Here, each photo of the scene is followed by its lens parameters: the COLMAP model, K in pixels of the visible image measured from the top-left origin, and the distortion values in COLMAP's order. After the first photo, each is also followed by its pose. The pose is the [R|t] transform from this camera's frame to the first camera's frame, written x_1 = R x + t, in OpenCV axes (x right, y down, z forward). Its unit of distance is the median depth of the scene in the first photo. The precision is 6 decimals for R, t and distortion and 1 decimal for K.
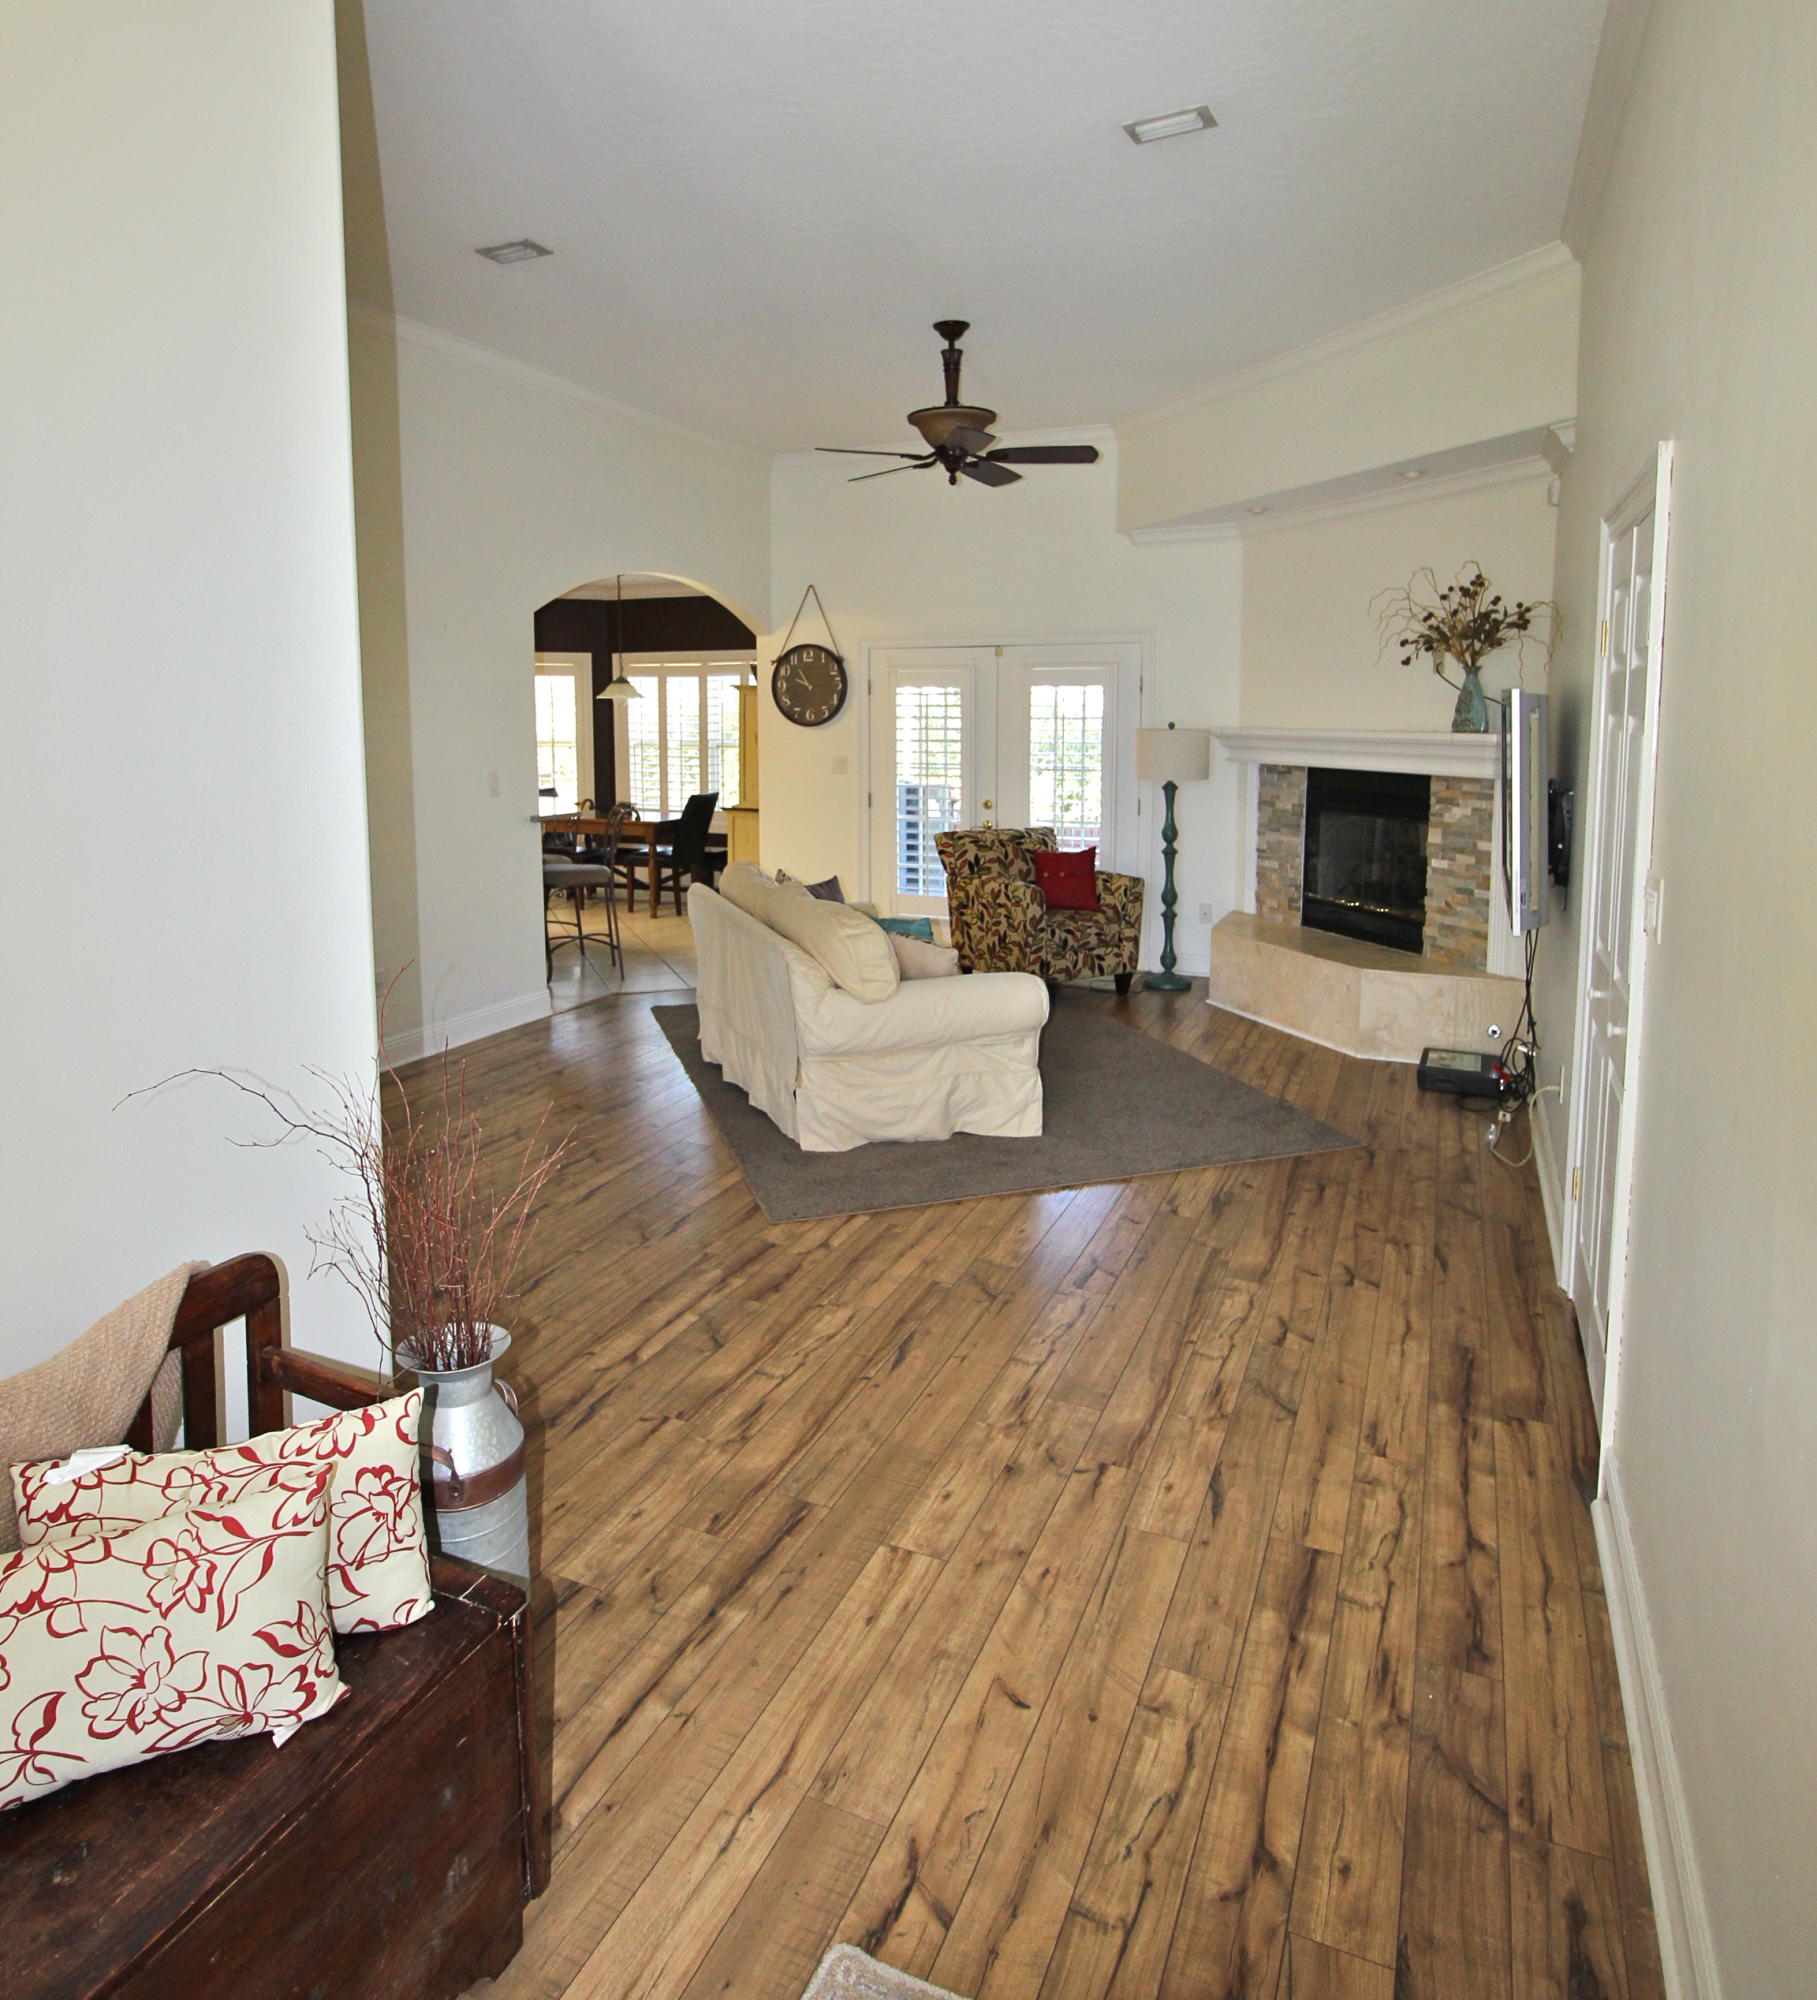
lens RADIAL K [[1271.4, 0, 906.7], [0, 1271.4, 836.8], [0, 0, 1]] dist [-0.000740, -0.000019]
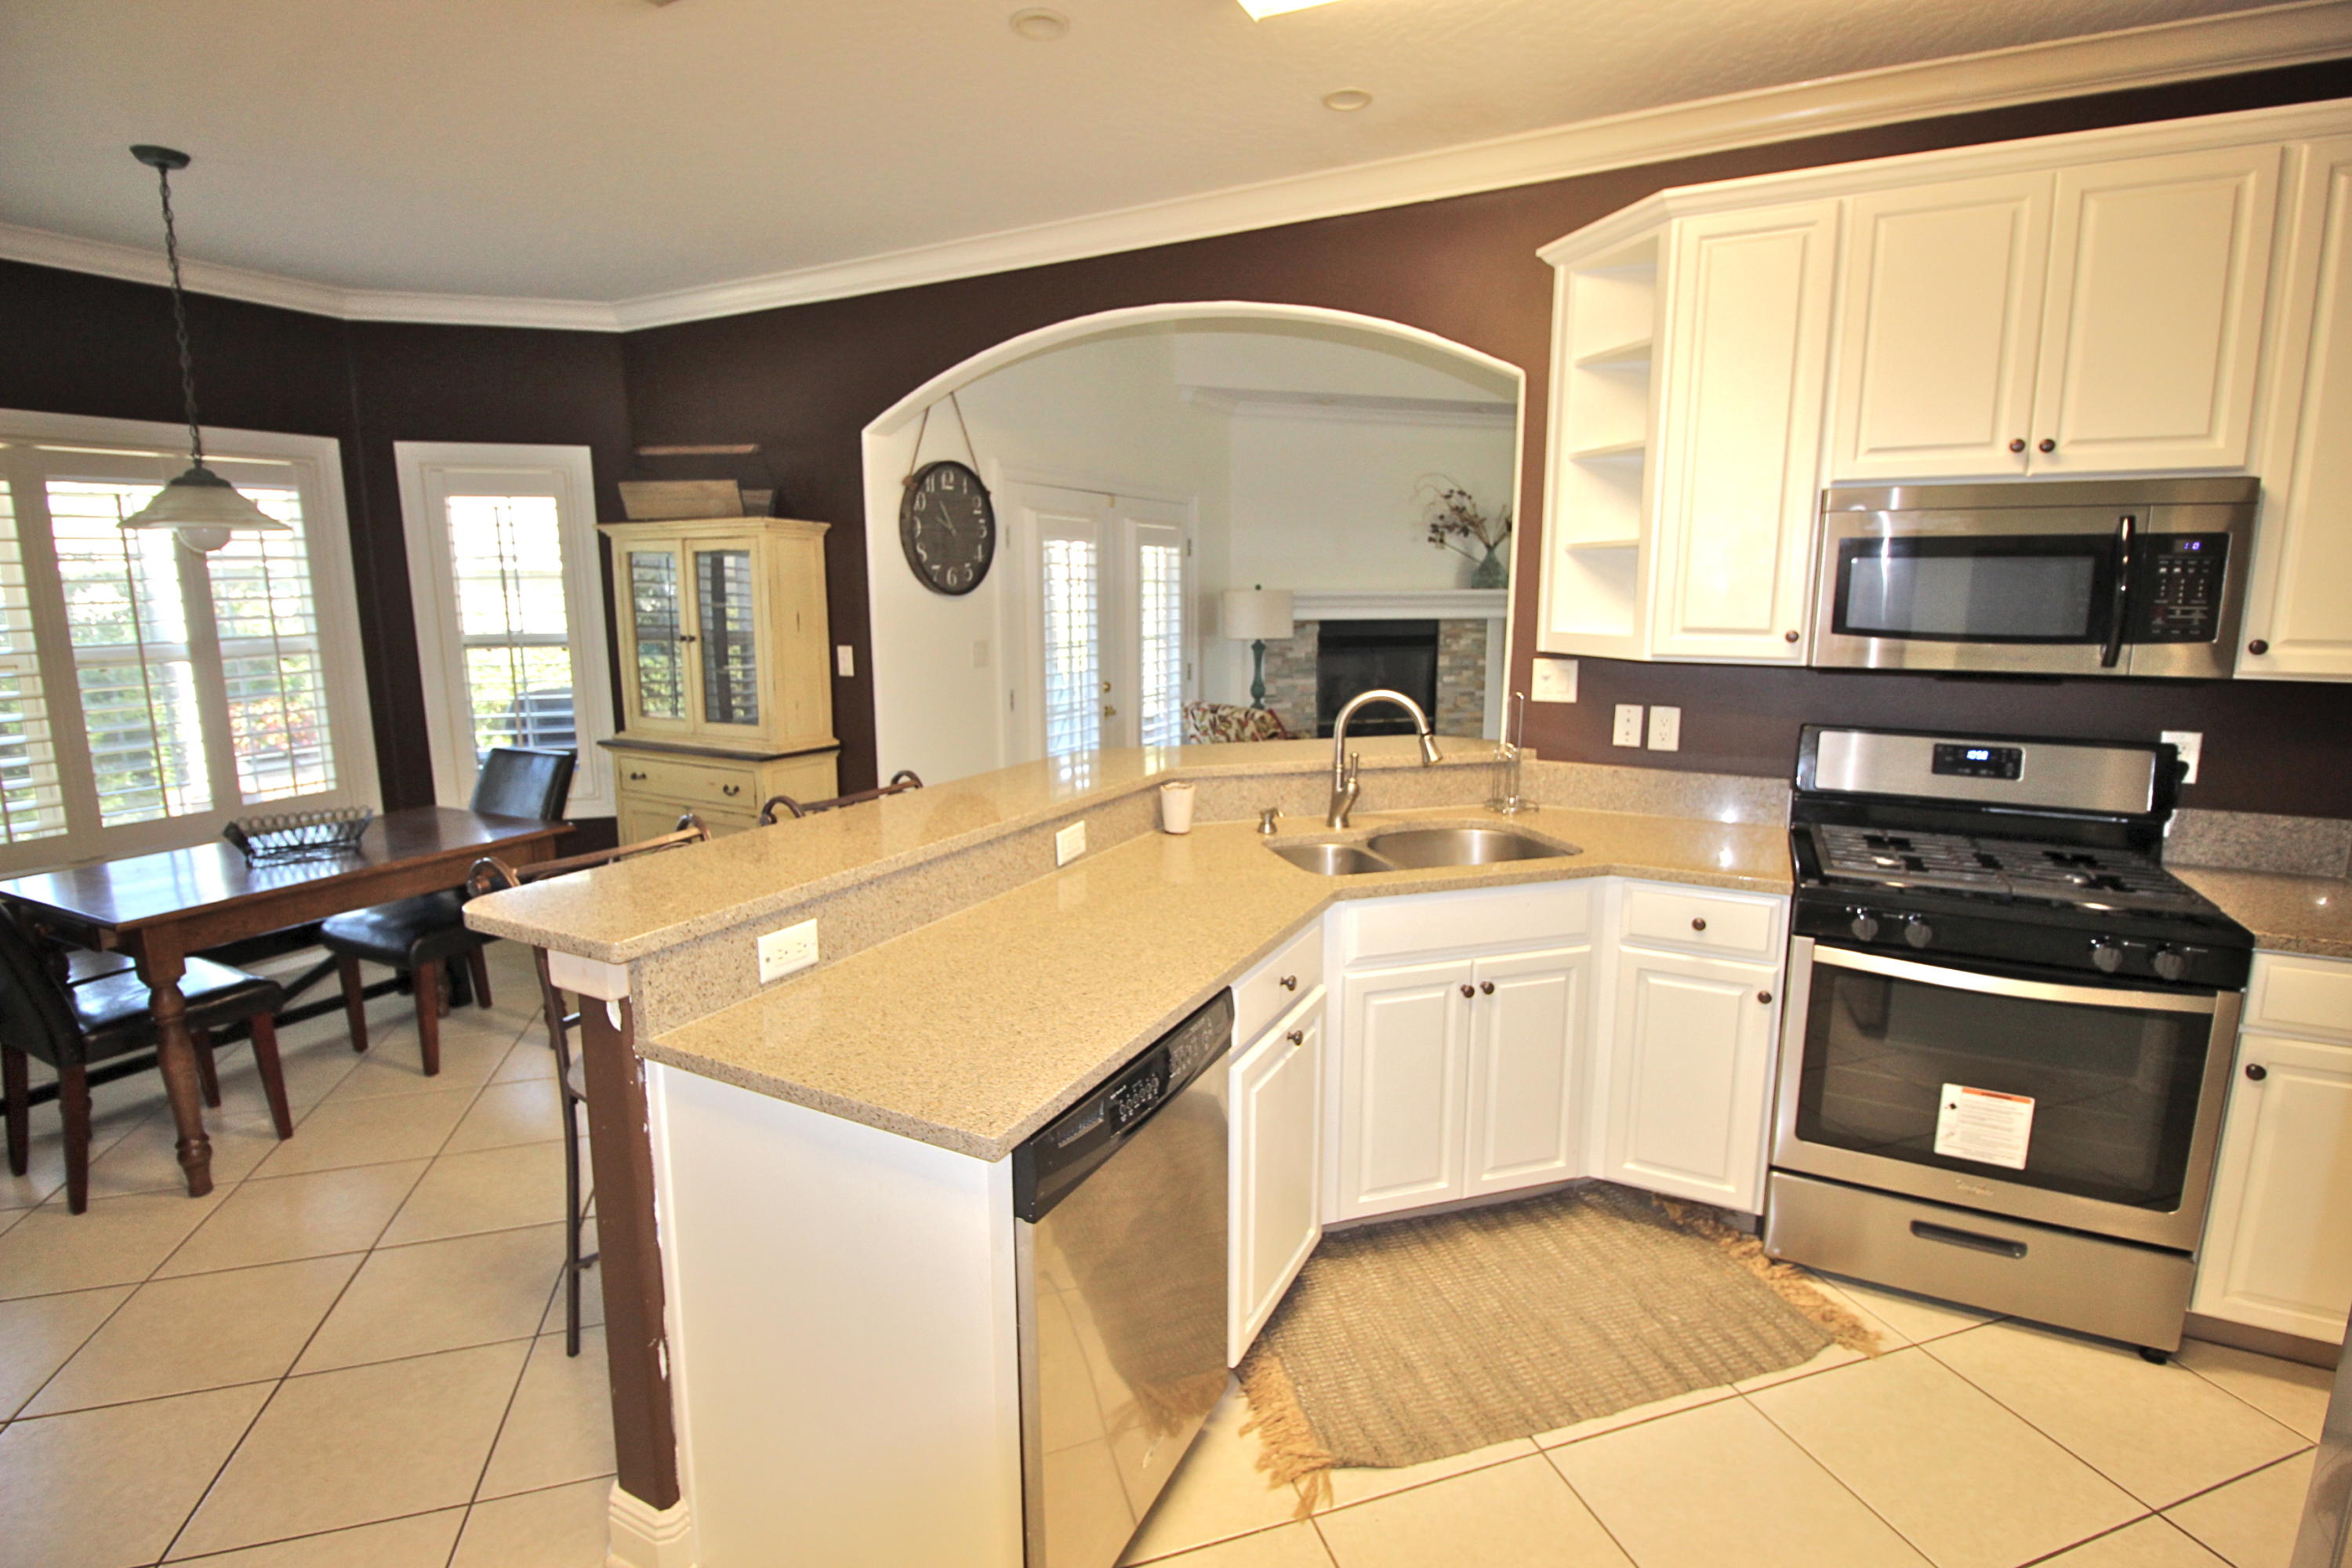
lens RADIAL K [[1089.4, 0, 1182.8], [0, 1089.4, 766.5], [0, 0, 1]] dist [0.000092, -0.012633]
pose [[0.069596, -0.163782, 0.984039, -0.765082], [0.101529, 0.982471, 0.156340, -0.095771], [-0.992395, 0.089027, 0.085005, 1.064215]]
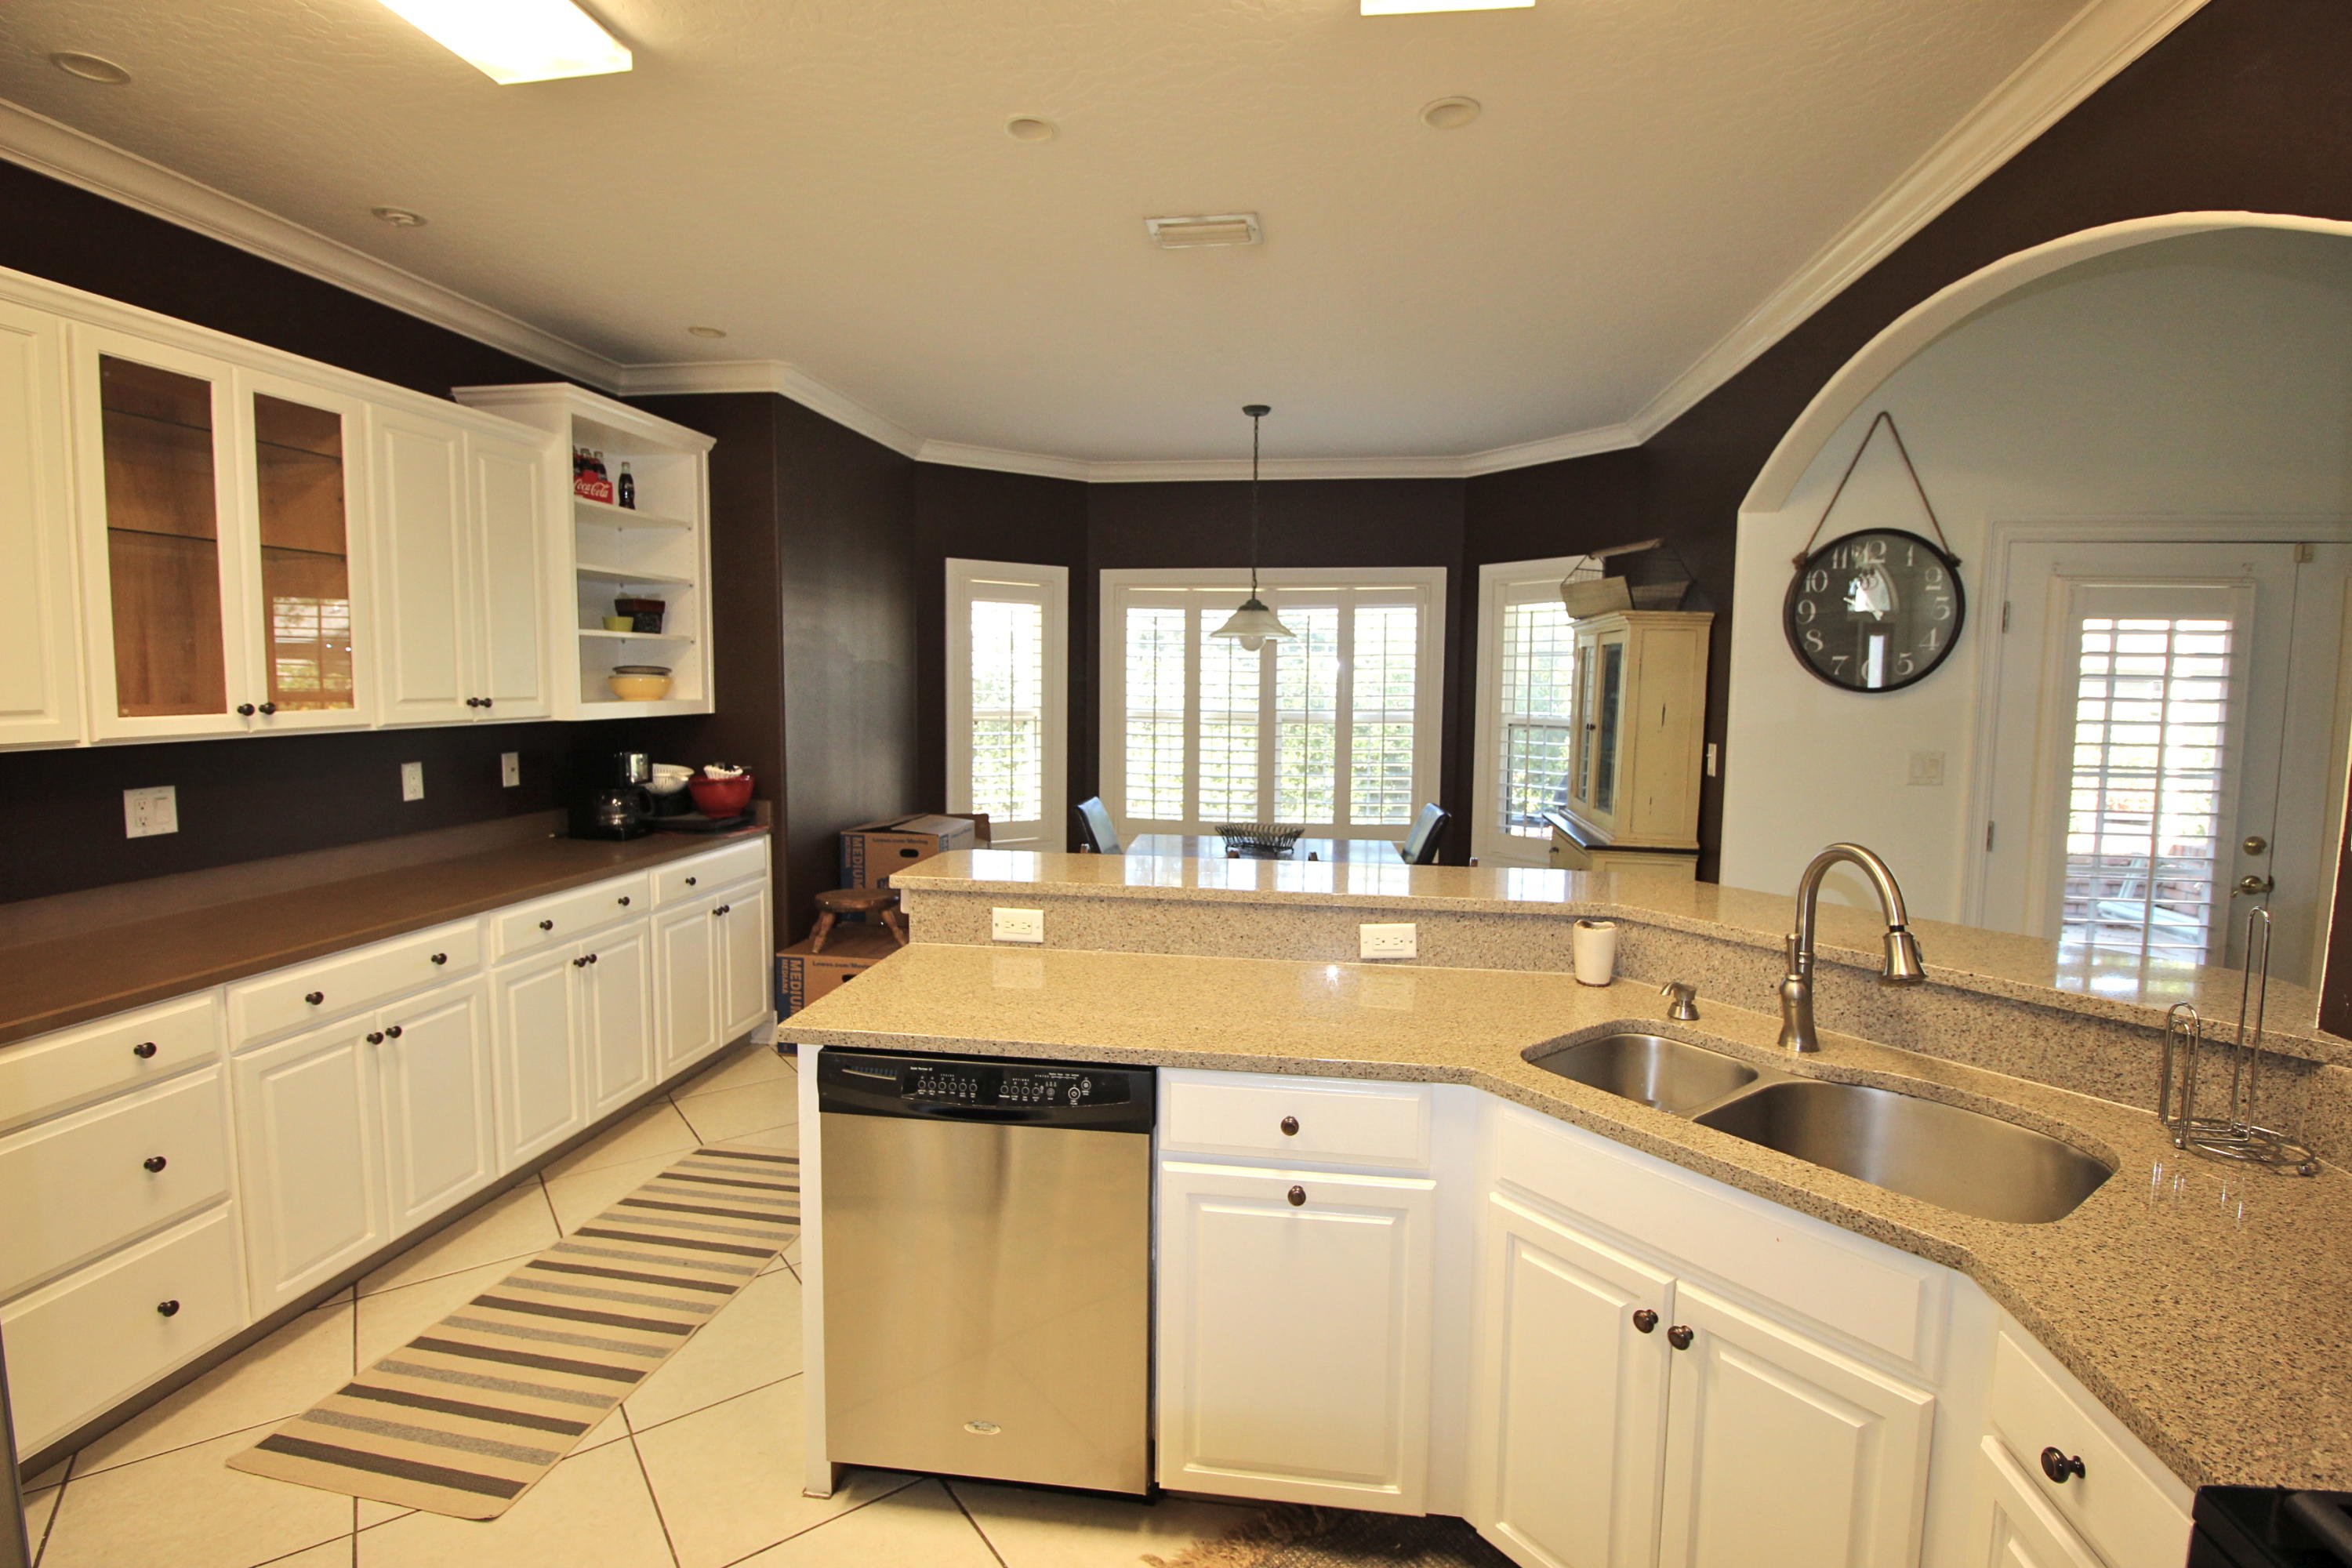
lens RADIAL K [[1089.4, 0, 1182.8], [0, 1089.4, 766.5], [0, 0, 1]] dist [0.000092, -0.012633]
pose [[0.964847, -0.010707, 0.262595, -0.568591], [0.014890, 0.999792, -0.013944, -0.069349], [-0.262391, 0.017364, 0.964805, 0.819703]]
